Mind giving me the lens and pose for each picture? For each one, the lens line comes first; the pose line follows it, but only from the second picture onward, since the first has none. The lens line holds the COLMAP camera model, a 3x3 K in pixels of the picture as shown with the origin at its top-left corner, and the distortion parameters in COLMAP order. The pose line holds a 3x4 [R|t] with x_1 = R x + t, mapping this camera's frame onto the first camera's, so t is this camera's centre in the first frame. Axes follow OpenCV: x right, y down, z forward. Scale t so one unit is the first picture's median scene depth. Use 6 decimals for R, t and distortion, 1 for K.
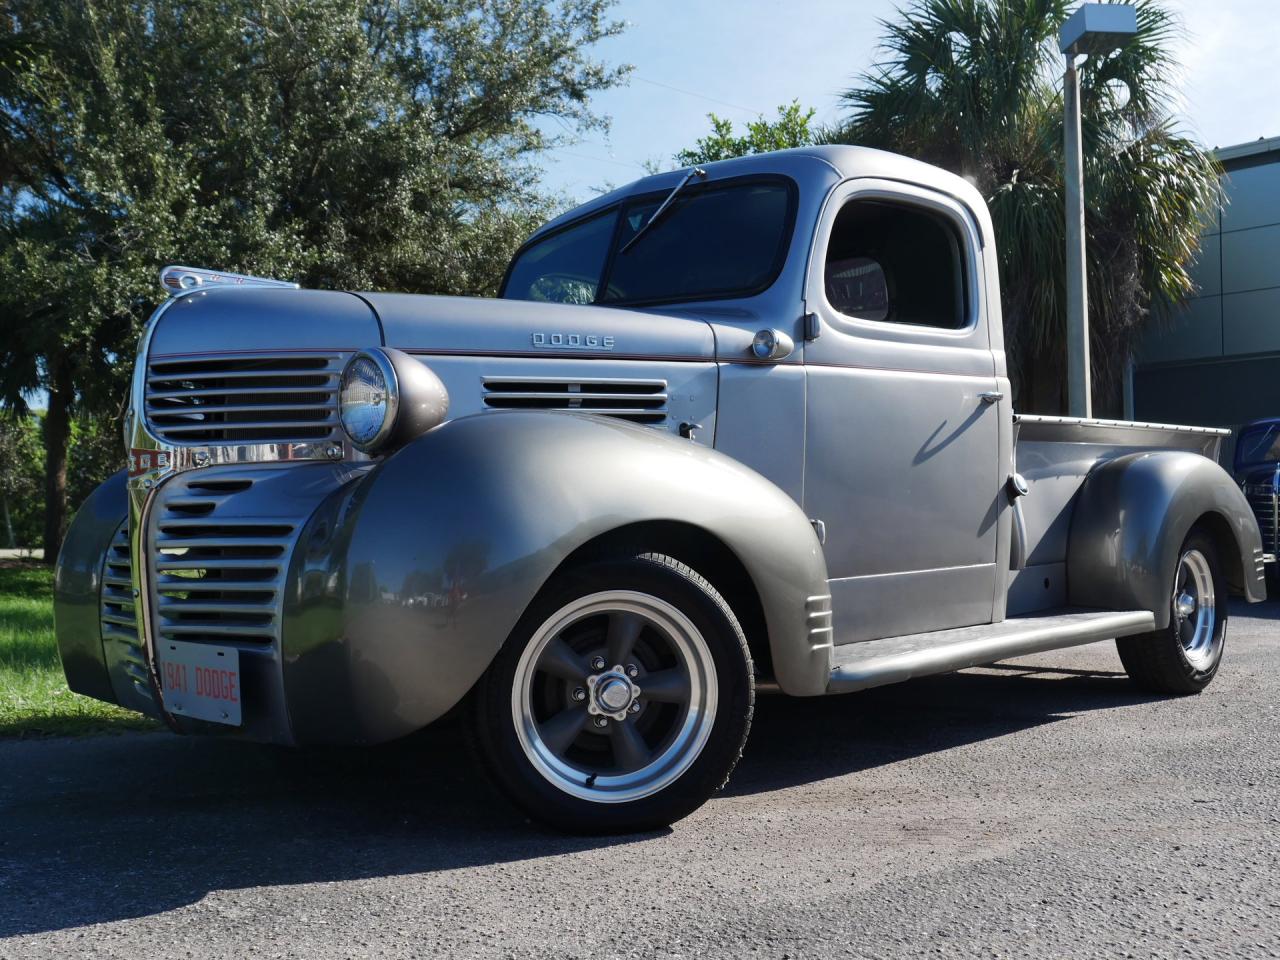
lens RADIAL K [[1190.7, 0, 627.8], [0, 1190.7, 466.6], [0, 0, 1]] dist [-0.016047, 0.000000]
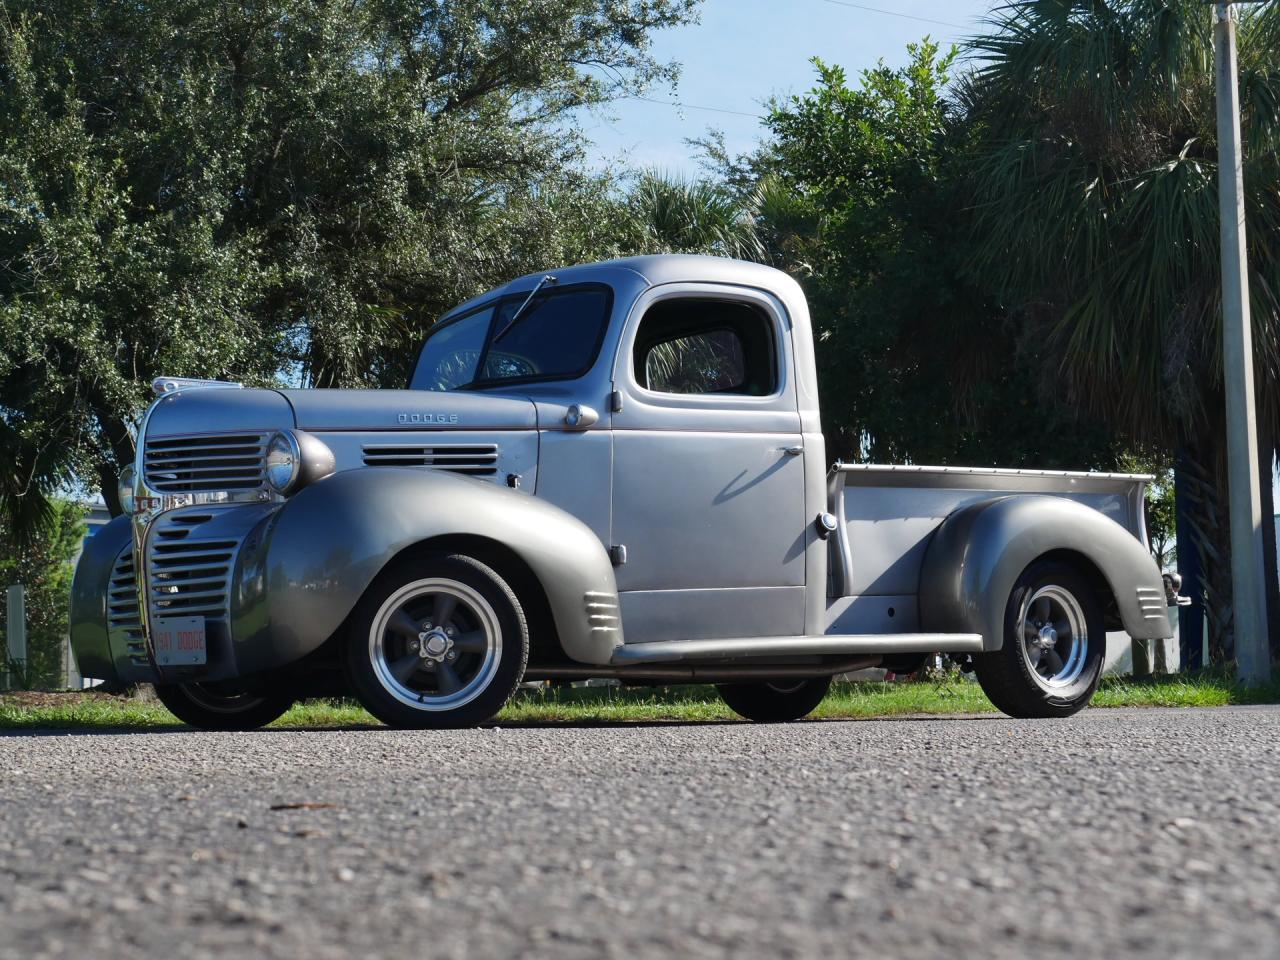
lens RADIAL K [[1937.6, 0, 591.3], [0, 1937.6, 462.5], [0, 0, 1]] dist [0.007604, 0.000000]
pose [[0.994667, -0.019901, -0.101203, 0.292632], [0.014417, 0.998402, -0.054632, 0.059390], [0.102128, 0.052881, 0.993365, -0.988452]]
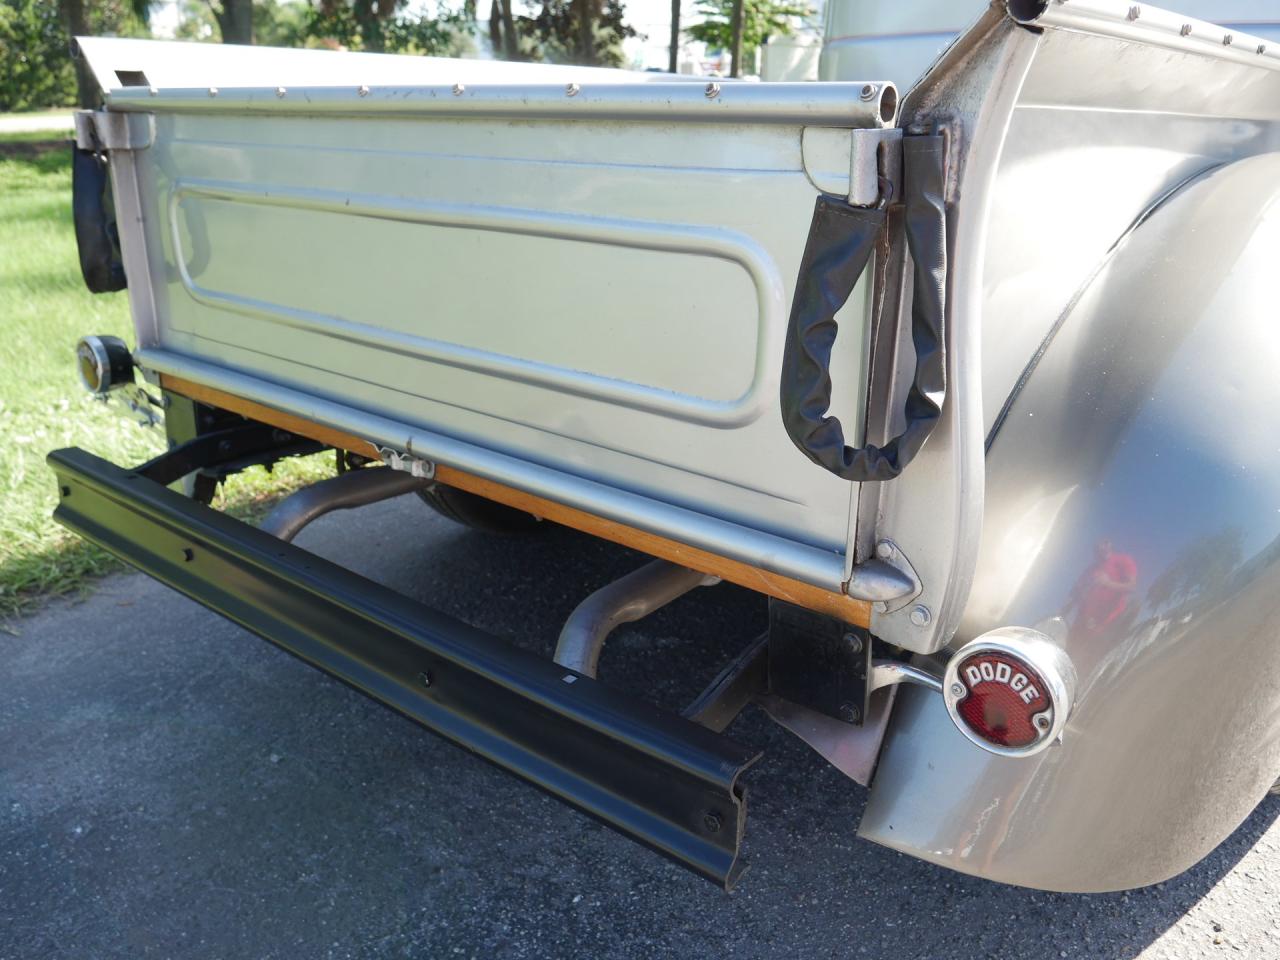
lens RADIAL K [[1093.9, 0, 634.7], [0, 1093.9, 472.1], [0, 0, 1]] dist [-0.016789, 0.001119]
pose [[0.999117, -0.027593, 0.031679, -0.411008], [0.013072, 0.920818, 0.389773, -0.105460], [-0.039926, -0.389015, 0.920366, 0.122131]]
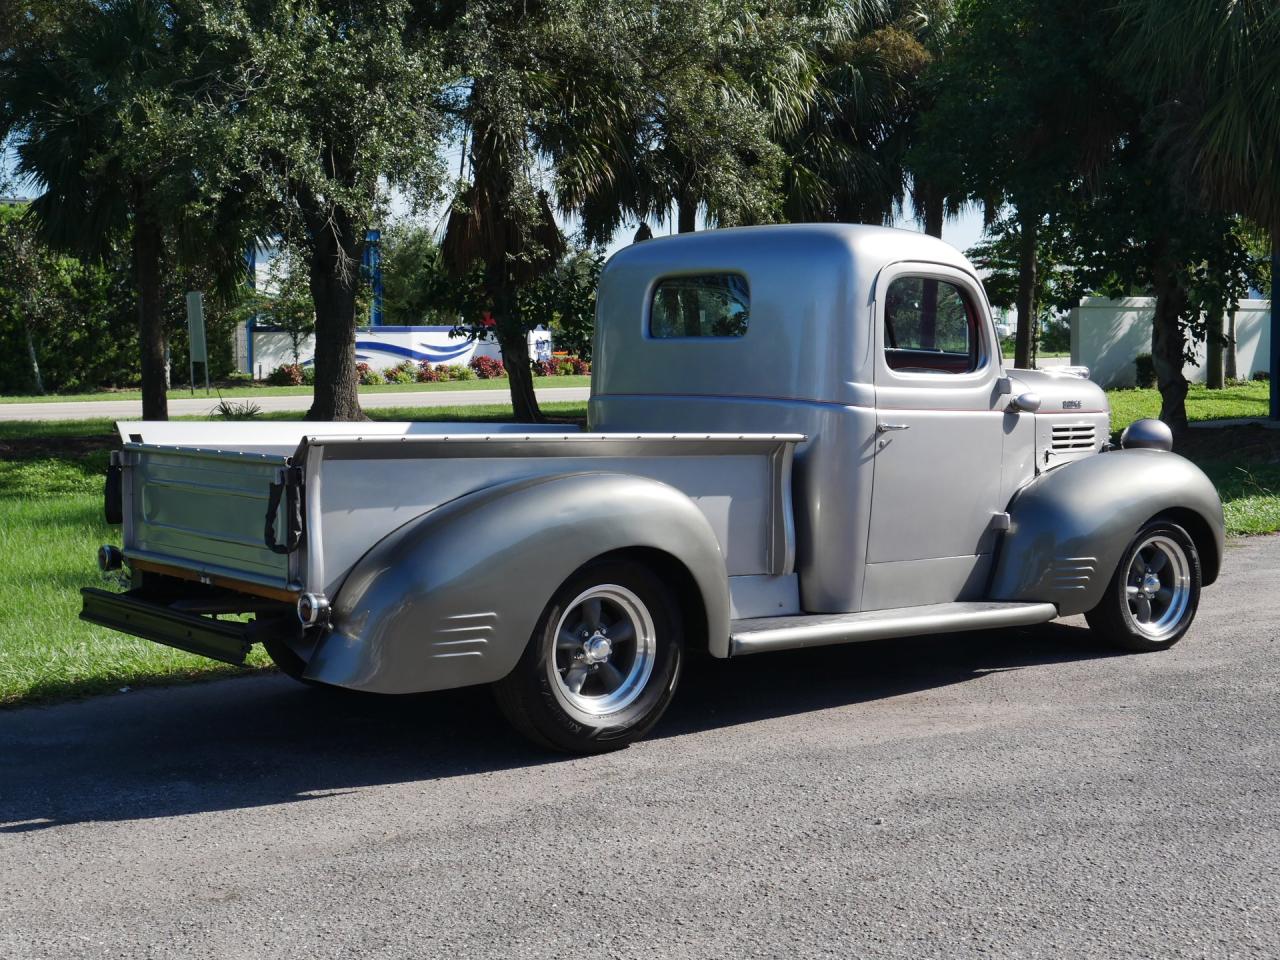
lens RADIAL K [[1735.3, 0, 624.5], [0, 1735.3, 451.5], [0, 0, 1]] dist [-0.003410, 0.000000]
pose [[0.989556, -0.009931, -0.143804, 0.104807], [0.026190, 0.993406, 0.111621, -0.242130], [0.141747, -0.114222, 0.983291, -0.969767]]
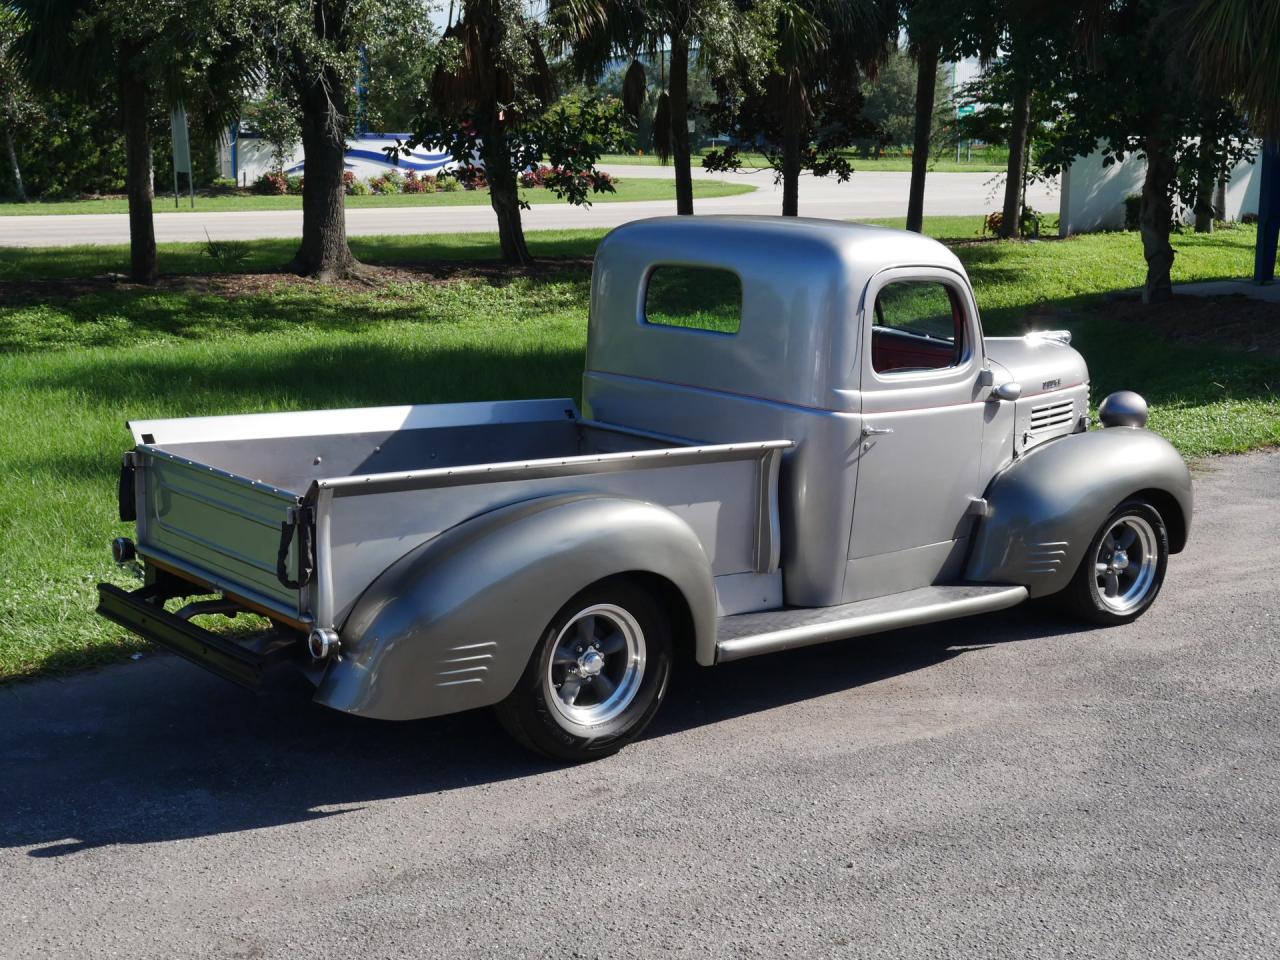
lens RADIAL K [[1735.1, 0, 625.9], [0, 1735.1, 436.5], [0, 0, 1]] dist [-0.005164, 0.000000]
pose [[0.990767, 0.021191, -0.133906, 0.103952], [0.007737, 0.977261, 0.211901, -0.442454], [0.135351, -0.210980, 0.968074, -1.003480]]
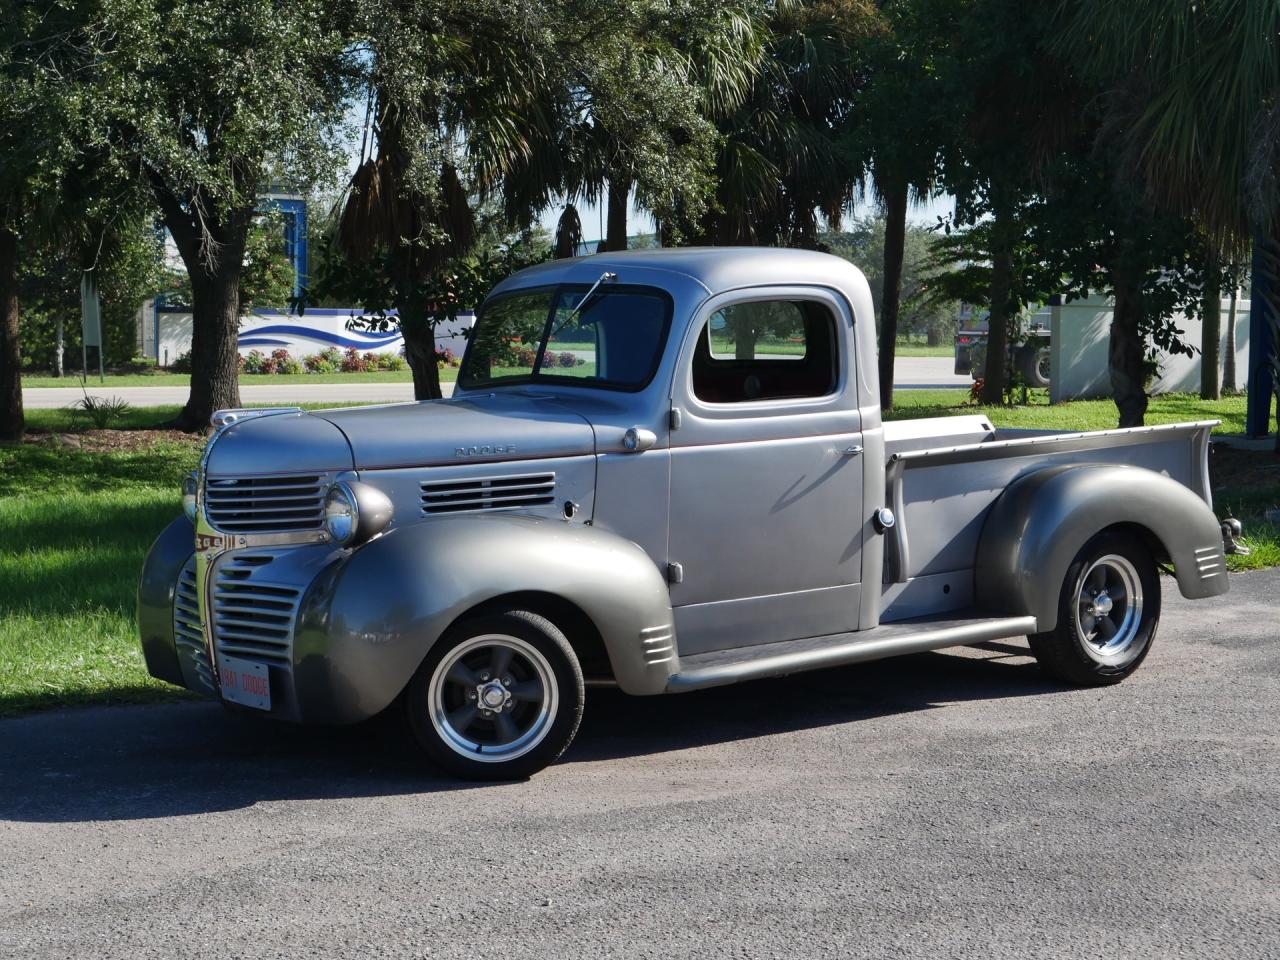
lens RADIAL K [[1937.6, 0, 600.3], [0, 1937.6, 444.5], [0, 0, 1]] dist [0.007604, 0.000000]
pose [[0.991036, 0.007659, -0.133376, 0.306264], [0.006799, 0.994170, 0.107611, -0.274985], [0.133422, -0.107553, 0.985206, -0.980417]]
